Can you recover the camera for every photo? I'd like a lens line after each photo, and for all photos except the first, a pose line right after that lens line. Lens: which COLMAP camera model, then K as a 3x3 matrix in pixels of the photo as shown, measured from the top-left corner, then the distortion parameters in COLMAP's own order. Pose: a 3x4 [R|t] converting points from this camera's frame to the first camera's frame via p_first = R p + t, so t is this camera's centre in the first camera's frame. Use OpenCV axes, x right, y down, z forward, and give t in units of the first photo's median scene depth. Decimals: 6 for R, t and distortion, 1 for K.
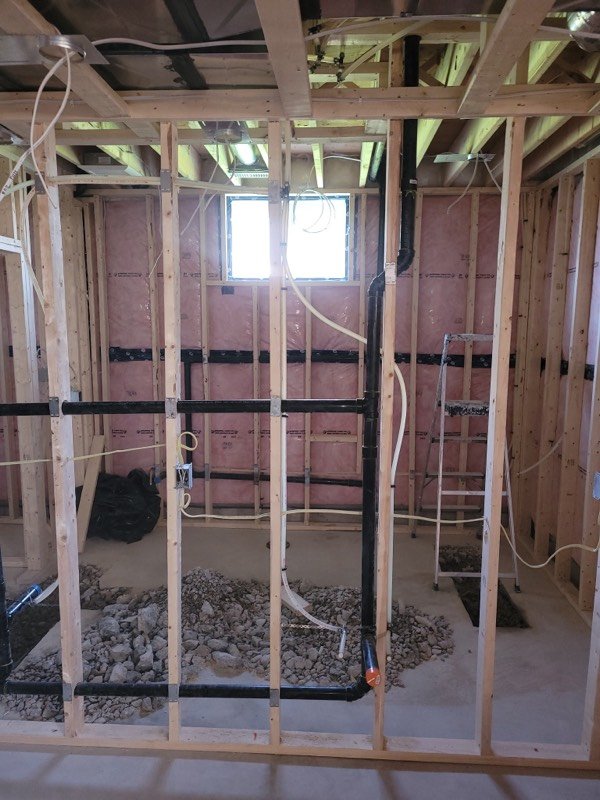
lens RADIAL K [[597.3, 0, 301.2], [0, 597.3, 399.5], [0, 0, 1]] dist [0.029402, -0.024746]
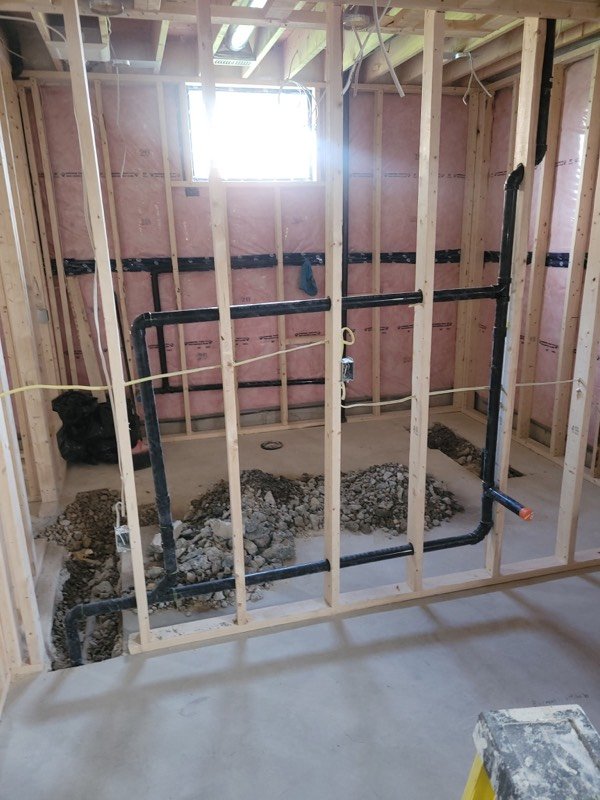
lens RADIAL K [[597.3, 0, 299.6], [0, 597.3, 402.2], [0, 0, 1]] dist [0.029402, -0.024746]
pose [[0.948108, -0.114899, 0.296463, -0.281886], [0.069256, 0.984662, 0.160136, 0.004576], [-0.310315, -0.131294, 0.941523, 0.010145]]
